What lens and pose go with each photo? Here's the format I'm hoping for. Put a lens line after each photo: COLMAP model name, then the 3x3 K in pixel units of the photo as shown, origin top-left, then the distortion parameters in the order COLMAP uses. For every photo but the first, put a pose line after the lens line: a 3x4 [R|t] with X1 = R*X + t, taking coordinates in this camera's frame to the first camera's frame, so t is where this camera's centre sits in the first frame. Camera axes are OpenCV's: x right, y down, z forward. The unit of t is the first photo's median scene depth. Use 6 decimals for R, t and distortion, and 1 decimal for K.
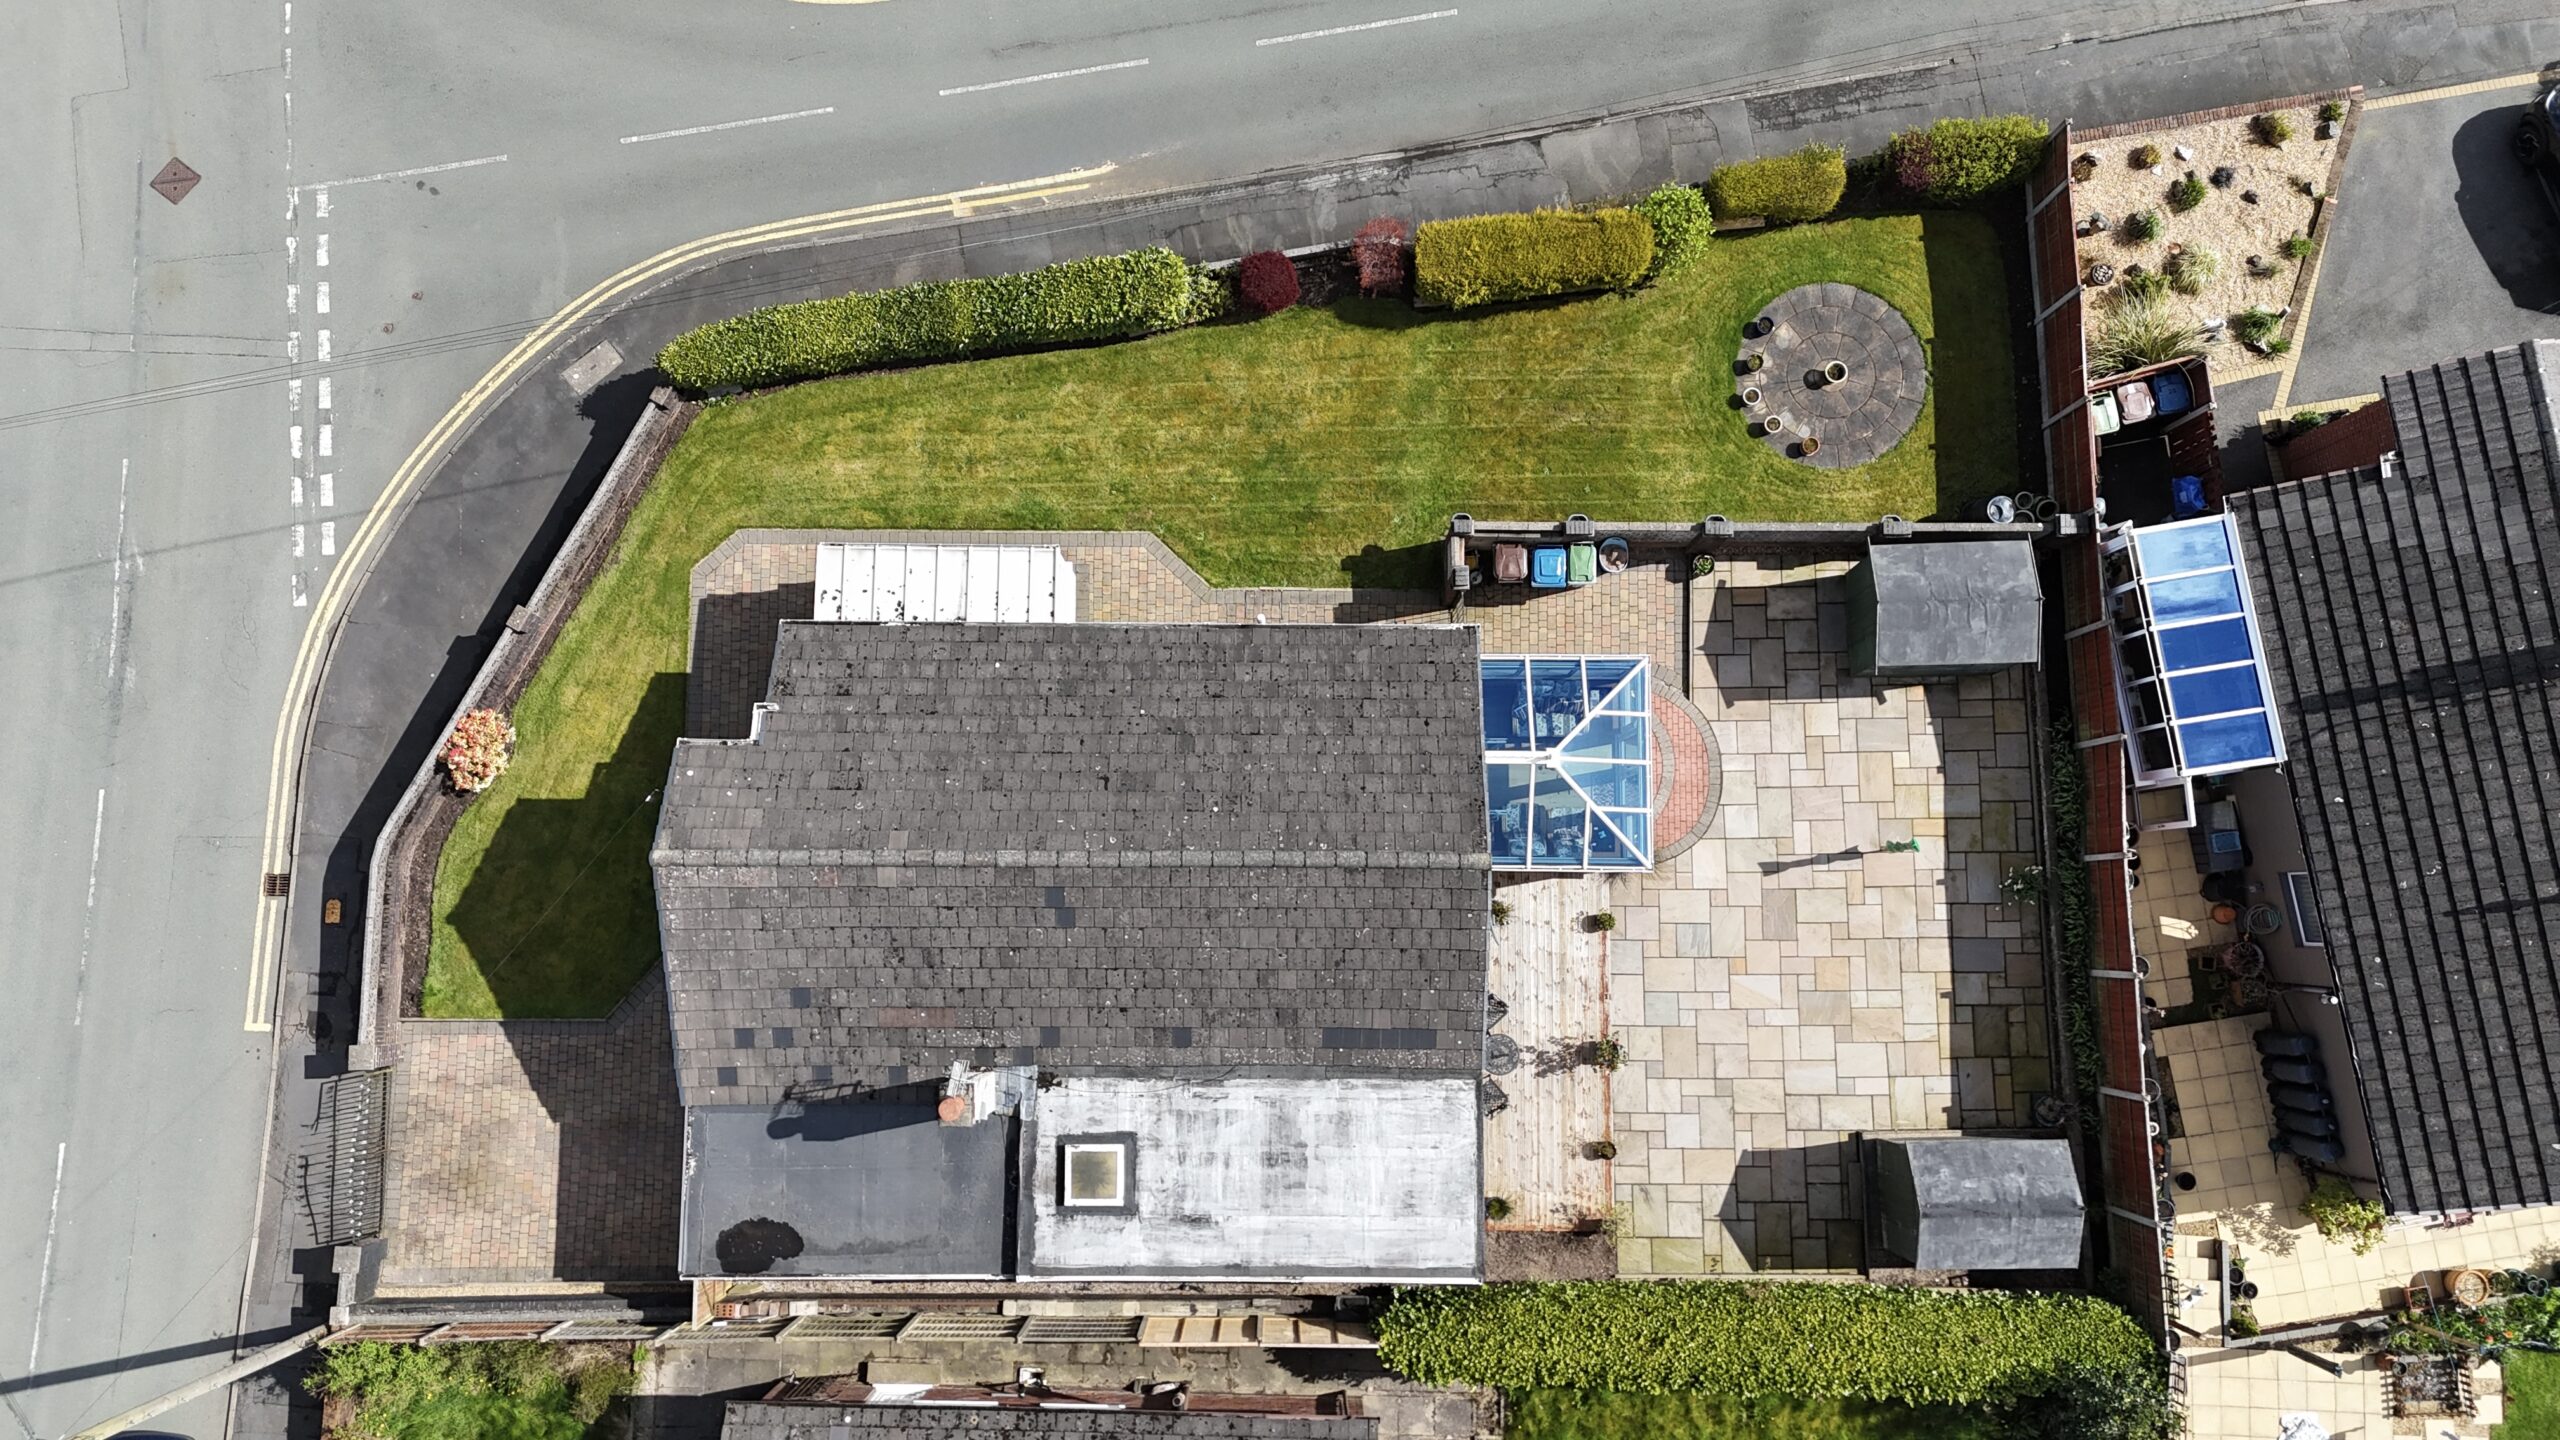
lens RADIAL K [[1876.2, 0, 1280.3], [0, 1876.2, 719.7], [0, 0, 1]] dist [0.081012, -0.069341]
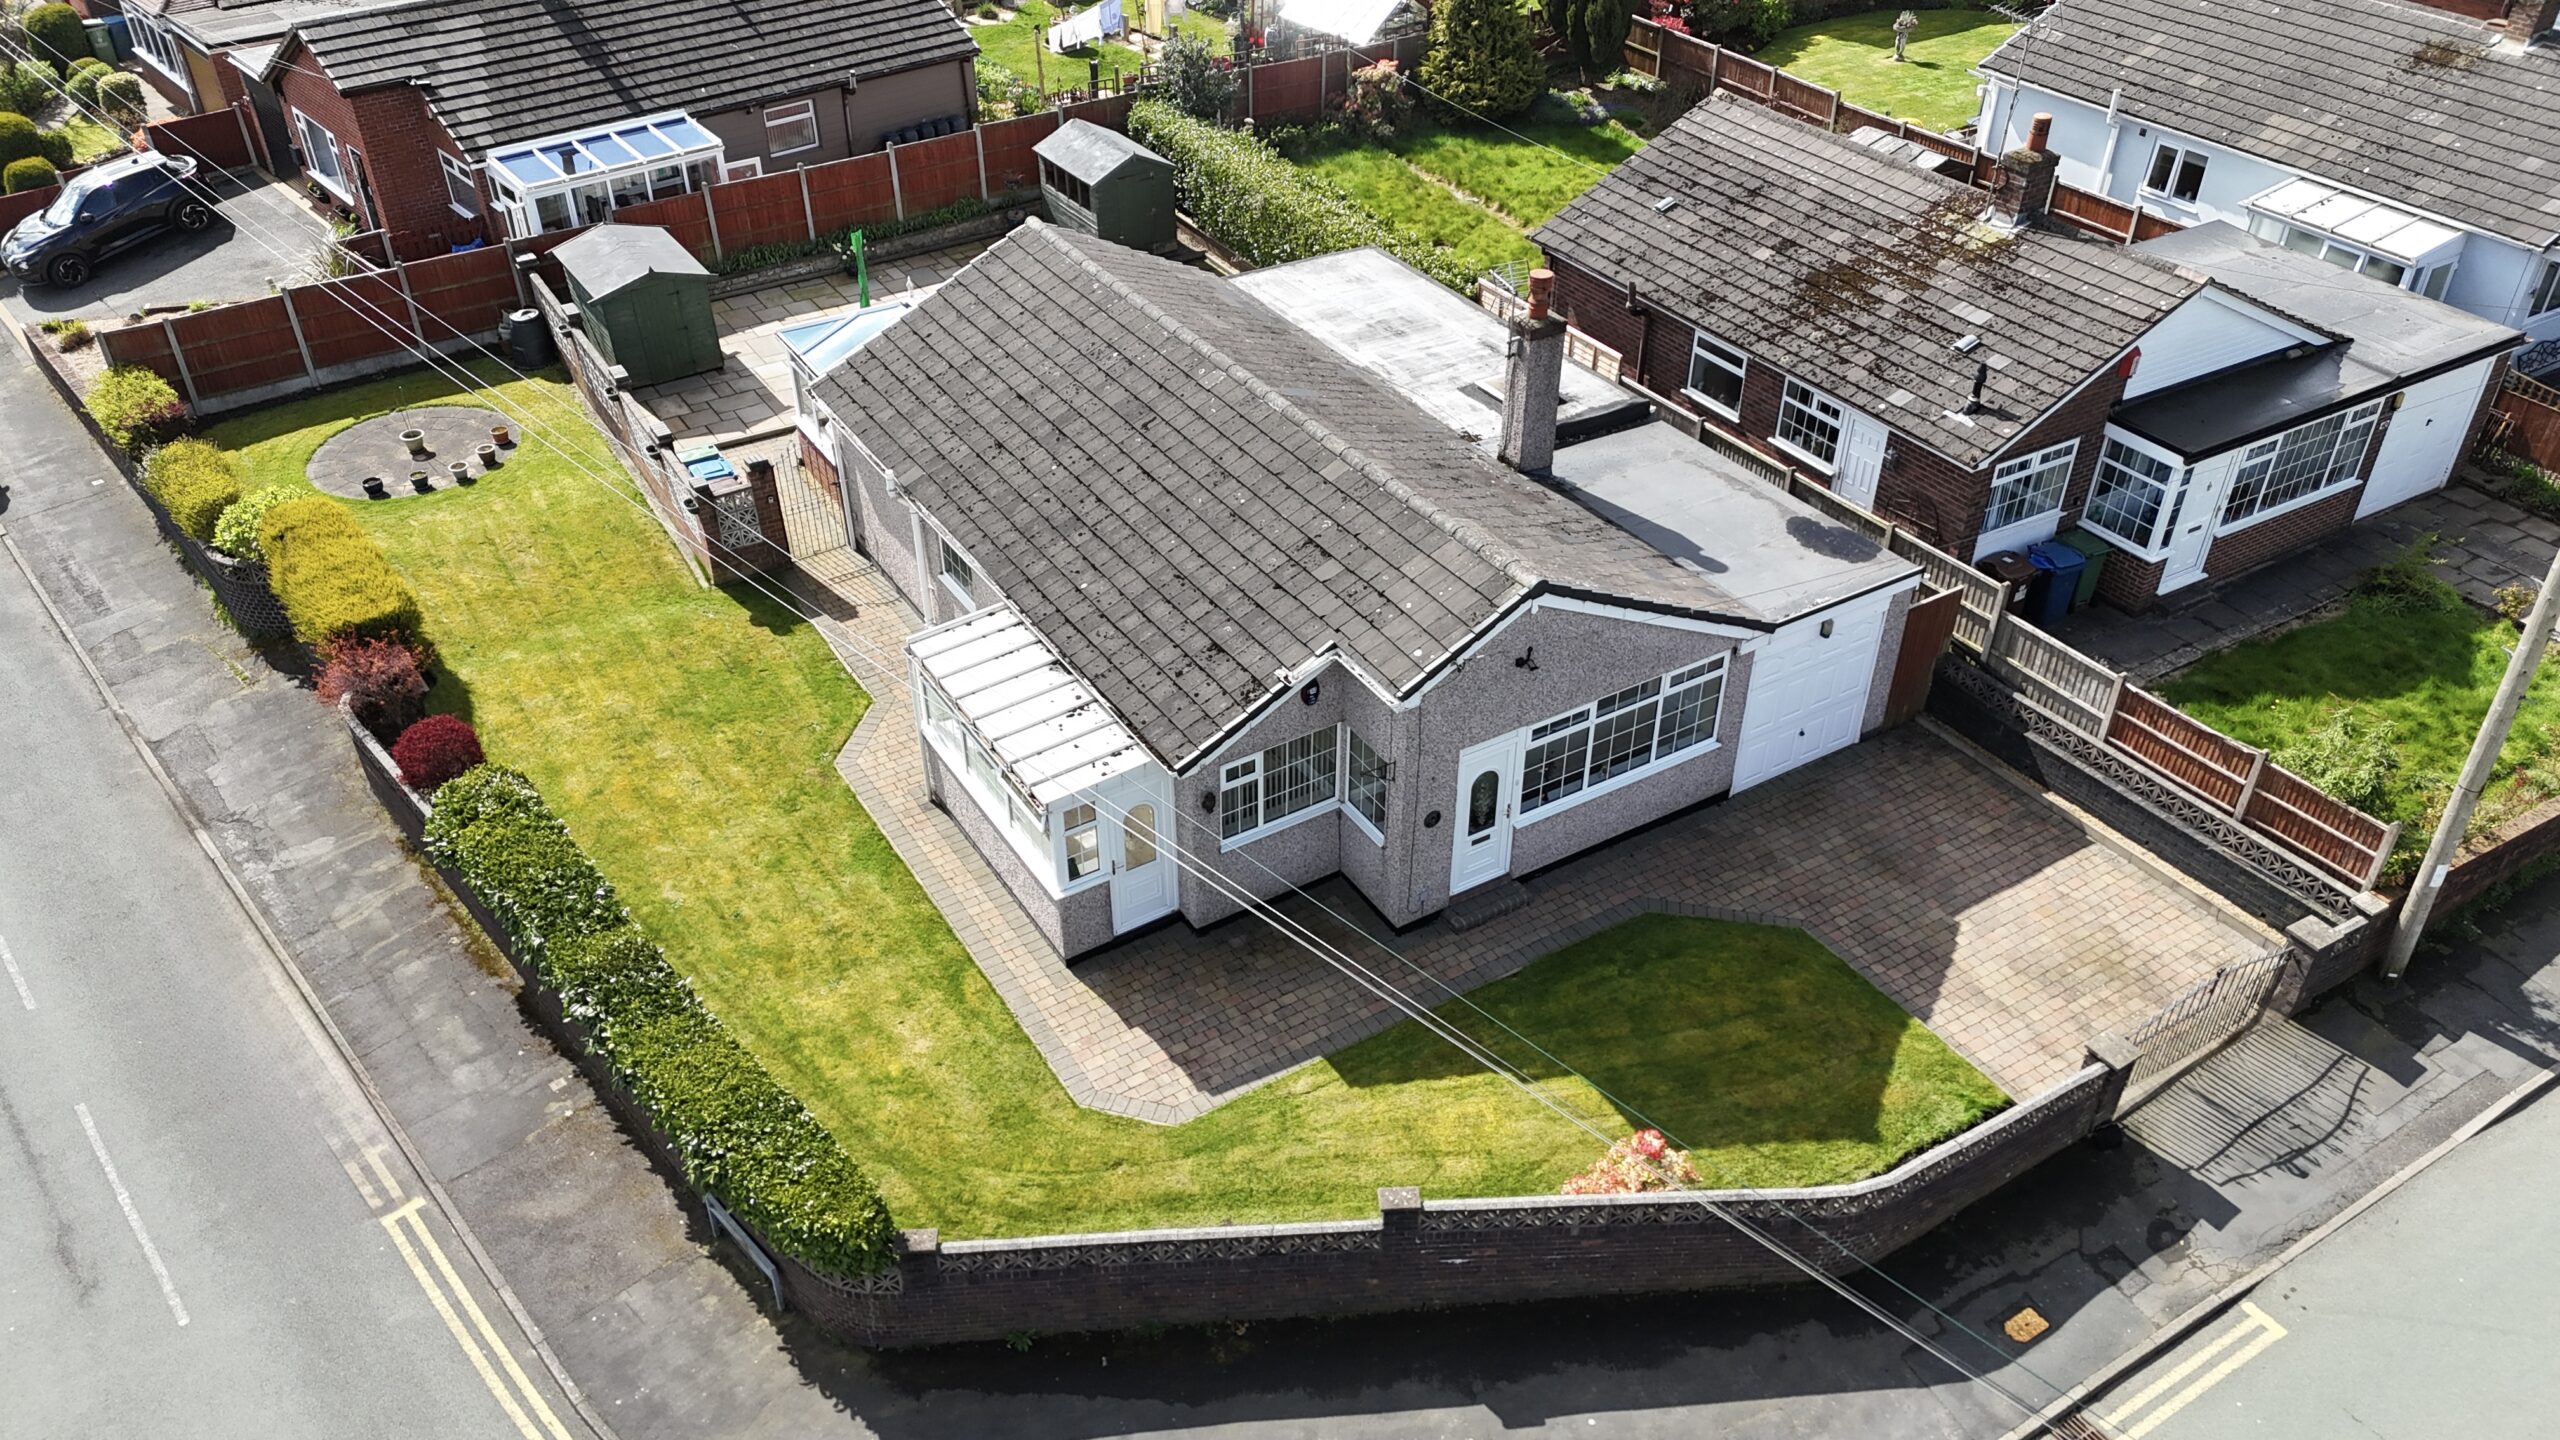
lens RADIAL K [[1876.2, 0, 1280.3], [0, 1876.2, 719.7], [0, 0, 1]] dist [0.081012, -0.069341]
pose [[-0.528269, -0.487524, 0.695164, -0.698278], [0.844856, -0.220275, 0.487542, -0.322190], [-0.084561, 0.844866, 0.528252, 0.589509]]
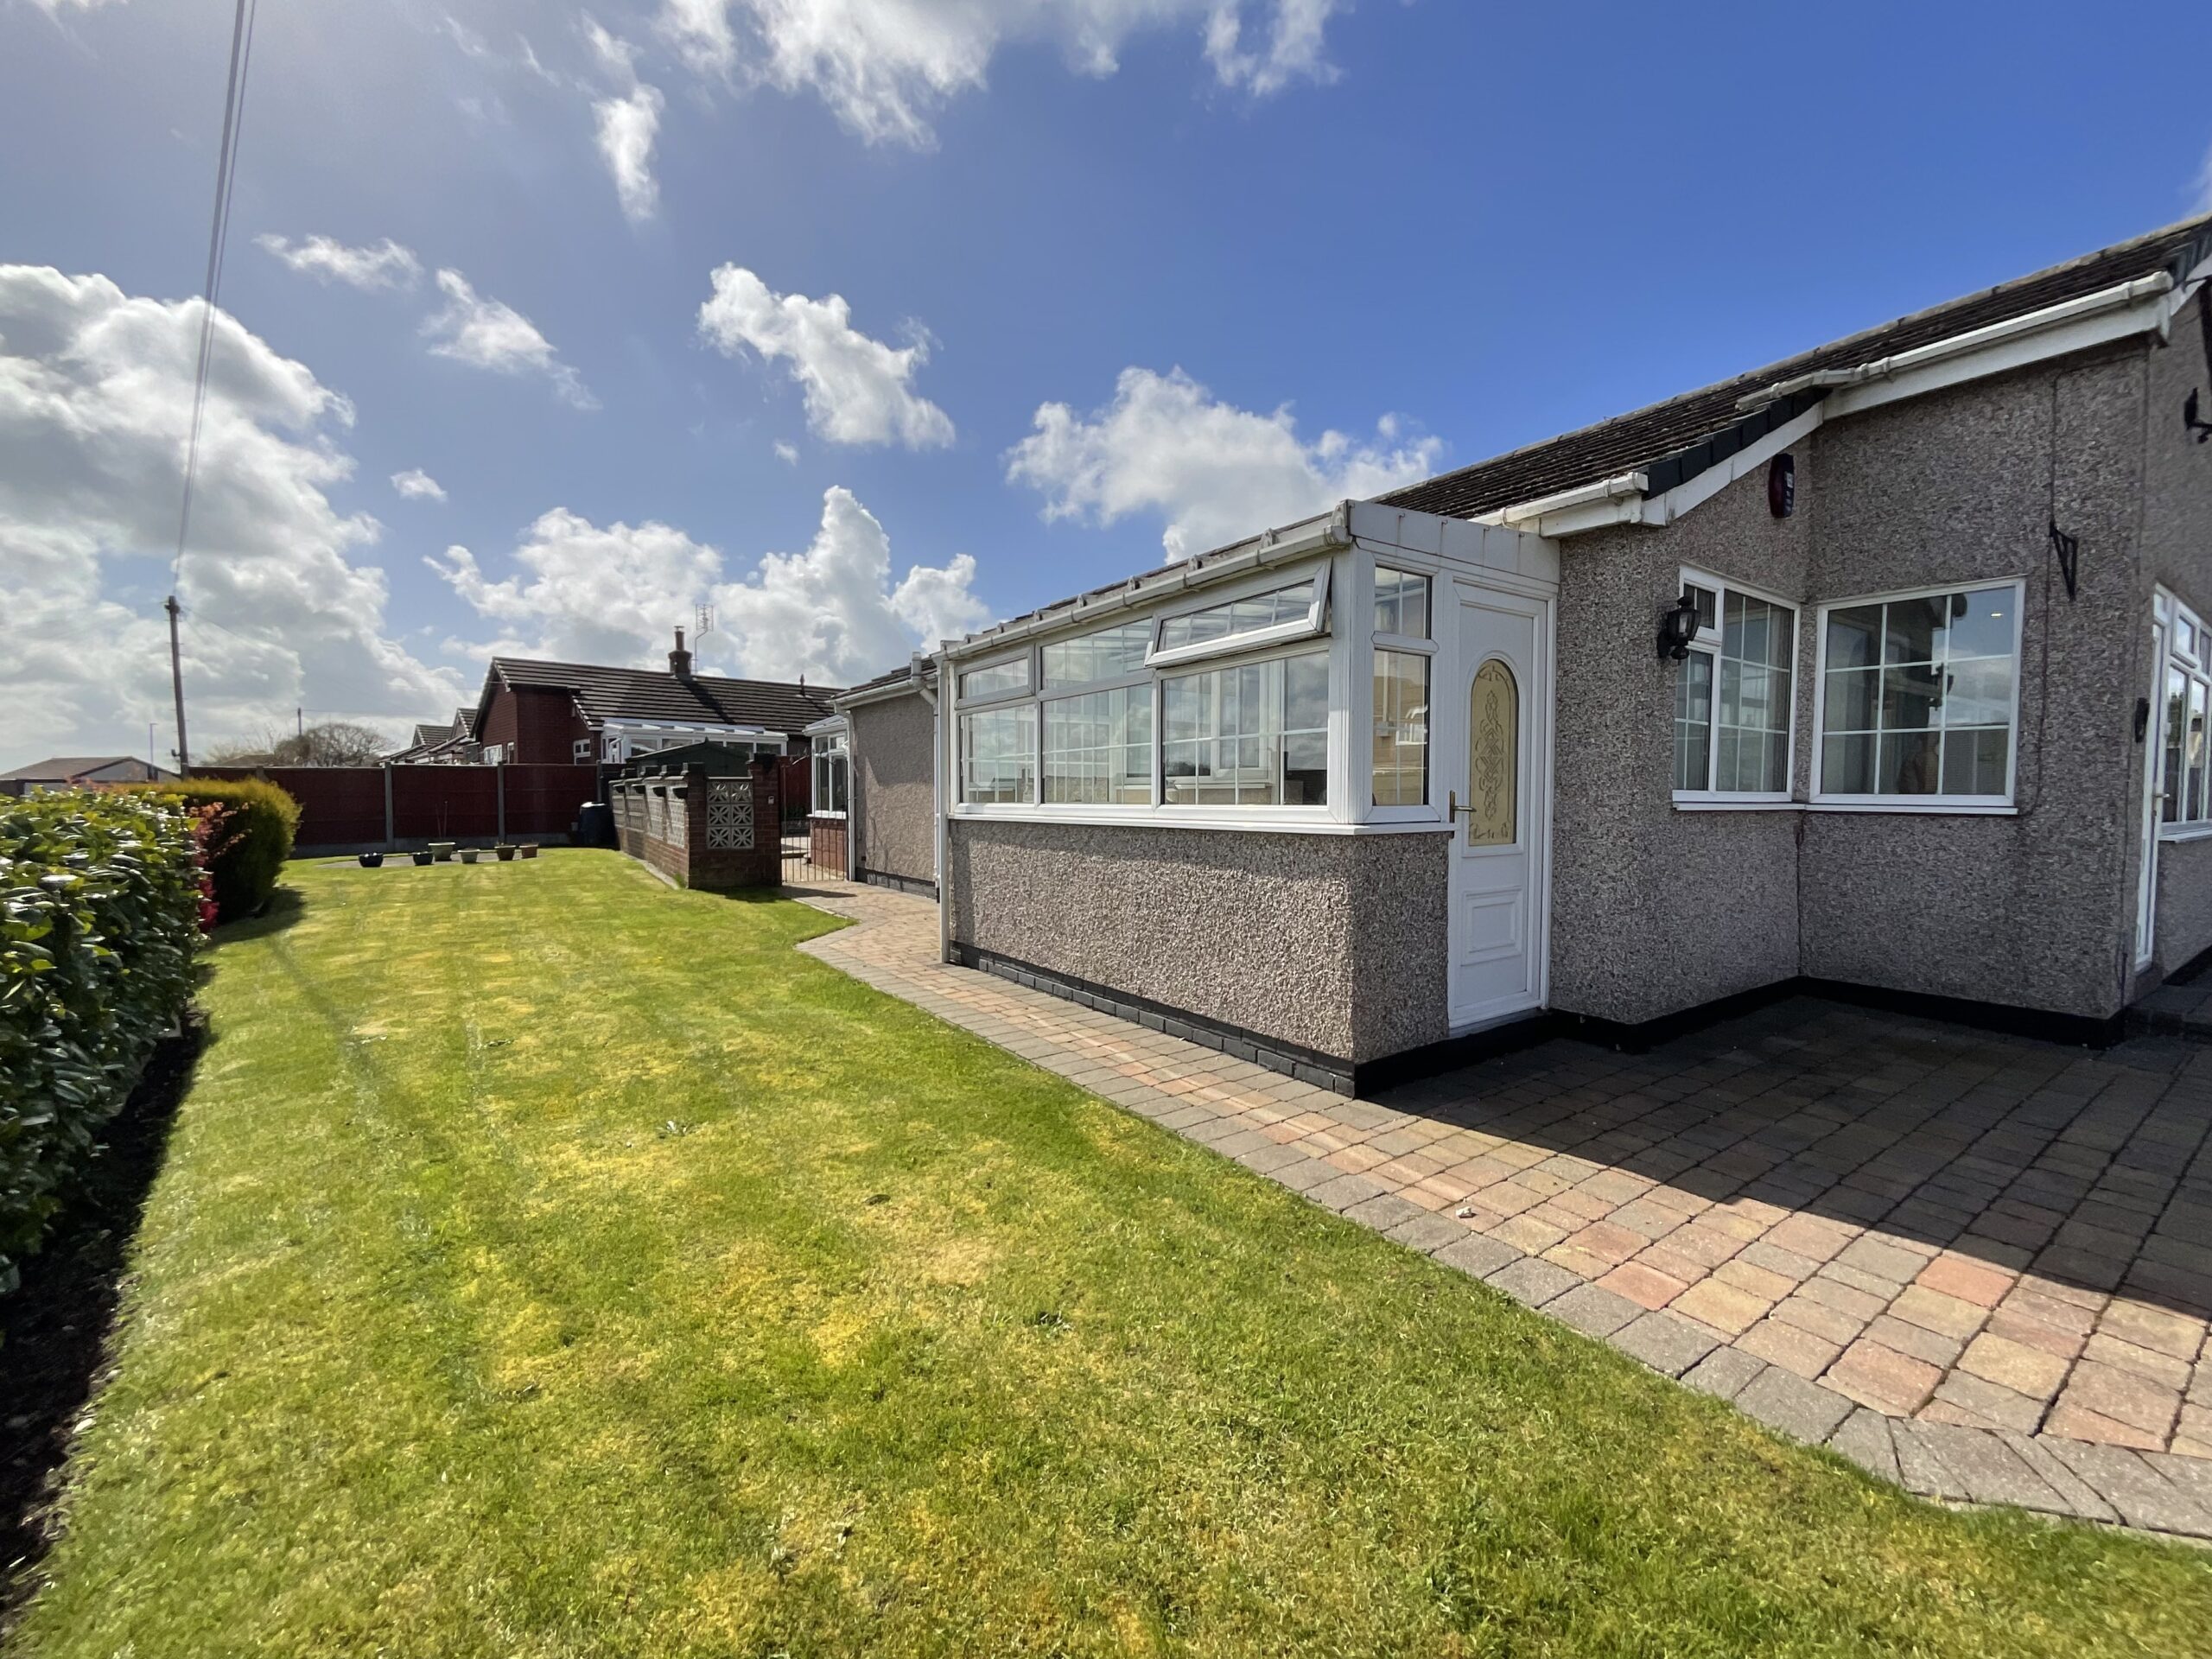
lens RADIAL K [[894.6, 0, 1097.6], [0, 894.6, 828.0], [0, 0, 1]] dist [-0.001214, 0.000062]
pose [[-0.565630, -0.024407, 0.824298, -0.308943], [0.820092, 0.088403, 0.565362, -0.172733], [-0.086669, 0.995786, -0.029988, 0.997491]]
